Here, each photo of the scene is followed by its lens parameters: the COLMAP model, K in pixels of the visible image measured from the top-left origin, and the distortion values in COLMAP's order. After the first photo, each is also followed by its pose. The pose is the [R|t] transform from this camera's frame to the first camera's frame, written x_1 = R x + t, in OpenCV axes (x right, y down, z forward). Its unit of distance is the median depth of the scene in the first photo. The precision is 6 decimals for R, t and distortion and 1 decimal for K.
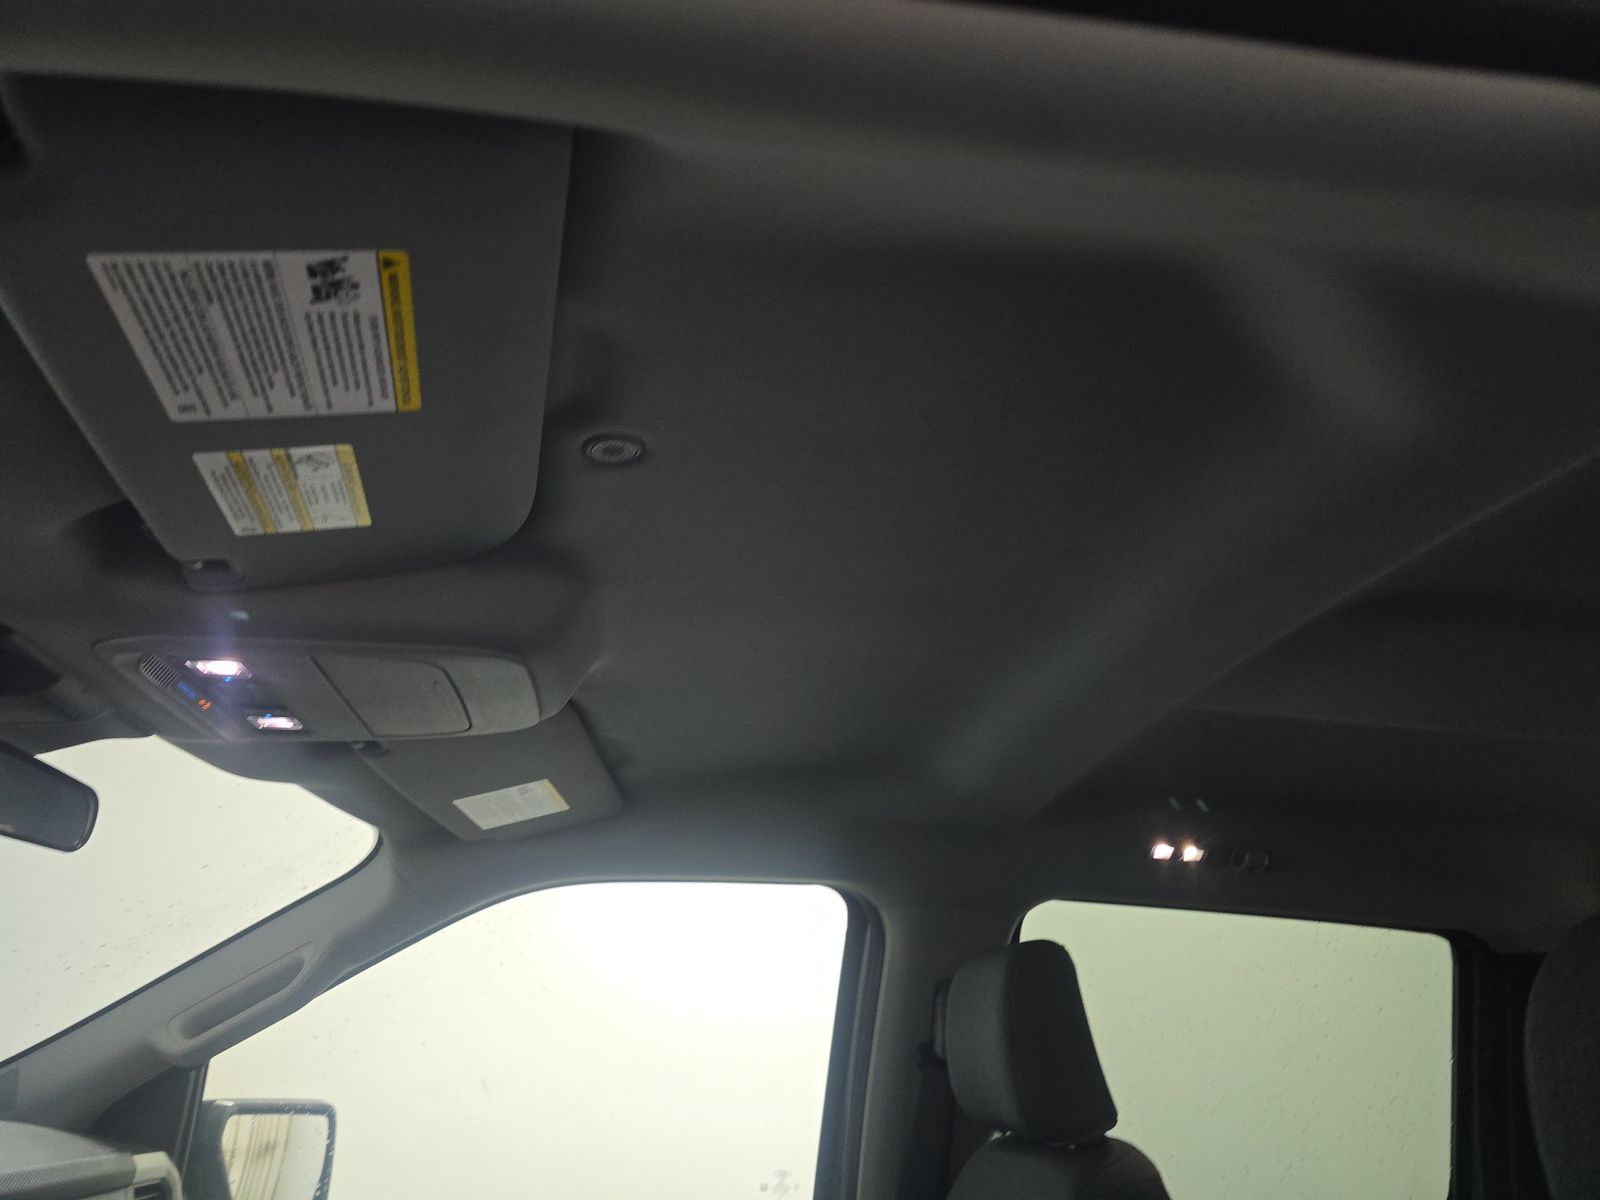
lens RADIAL K [[1050.6, 0, 806.0], [0, 1050.6, 607.6], [0, 0, 1]] dist [0.032069, -0.031190]
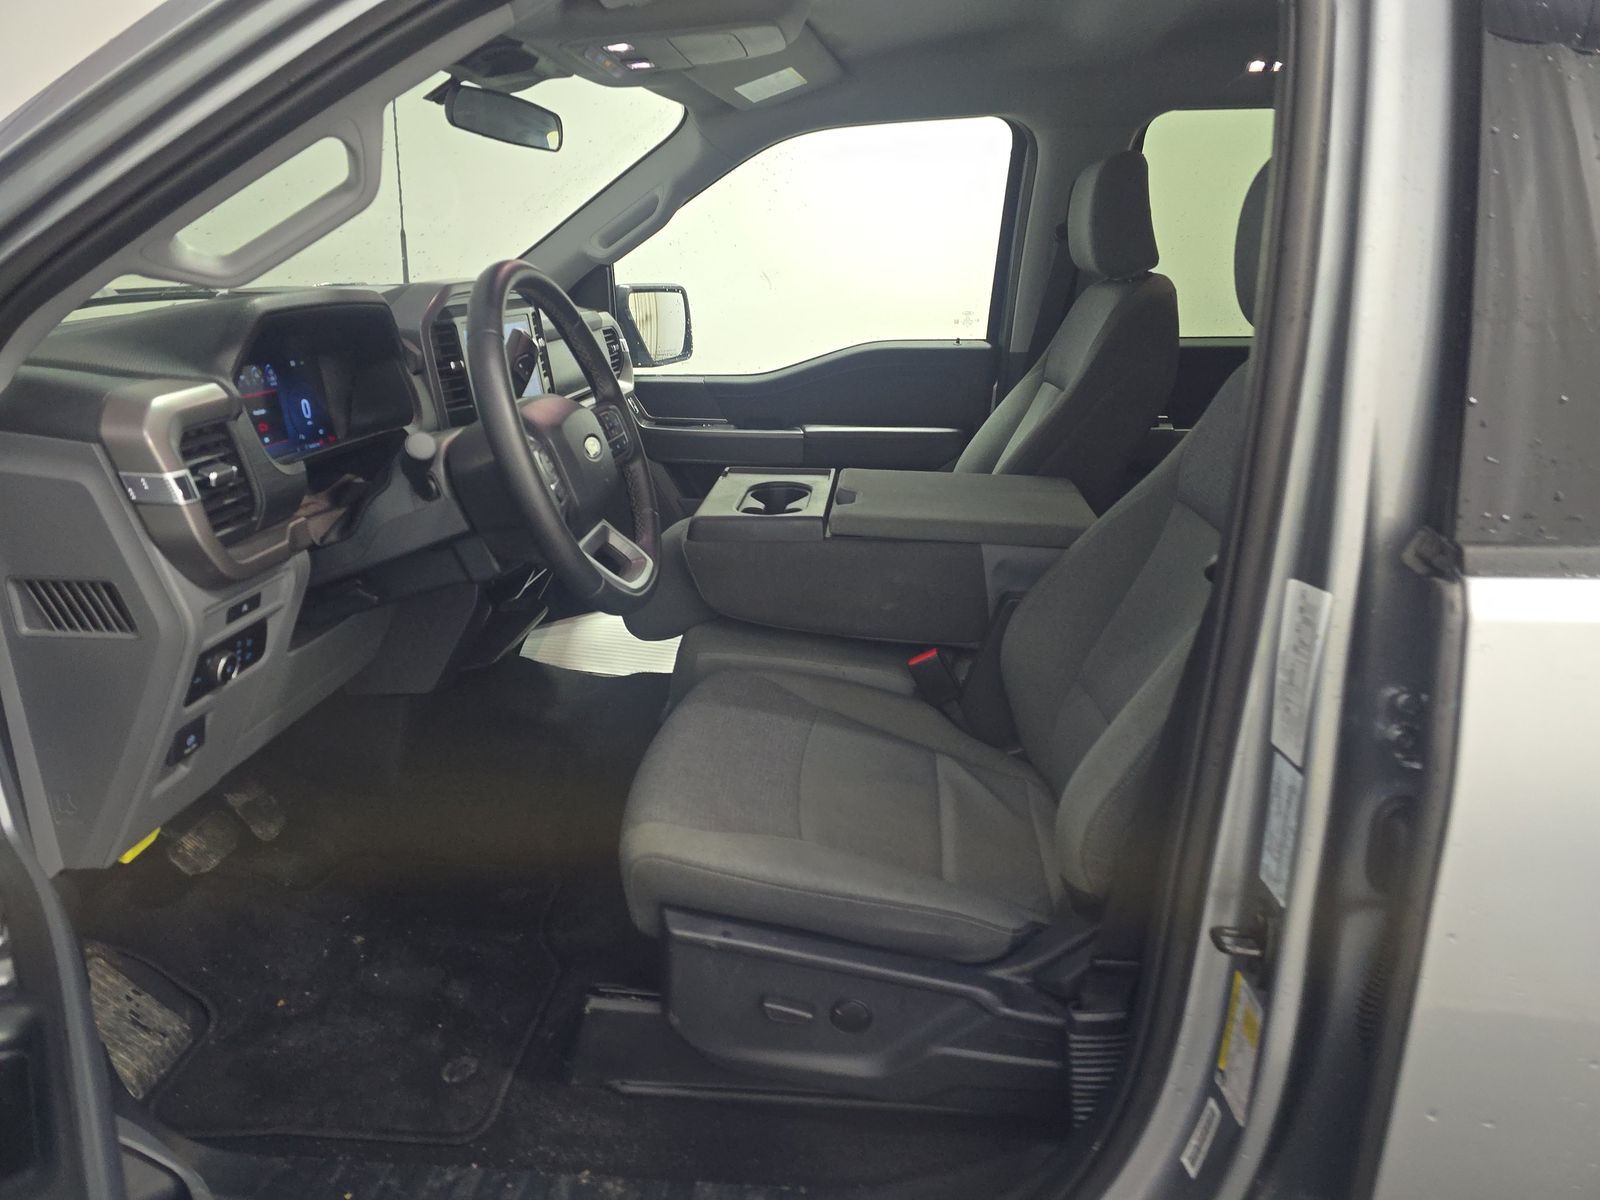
lens RADIAL K [[1050.6, 0, 806.0], [0, 1050.6, 607.6], [0, 0, 1]] dist [0.032069, -0.031190]
pose [[0.974348, 0.019802, -0.224172, 0.118250], [0.134687, 0.746711, 0.651370, -0.223750], [0.180291, -0.664854, 0.724889, -0.558354]]
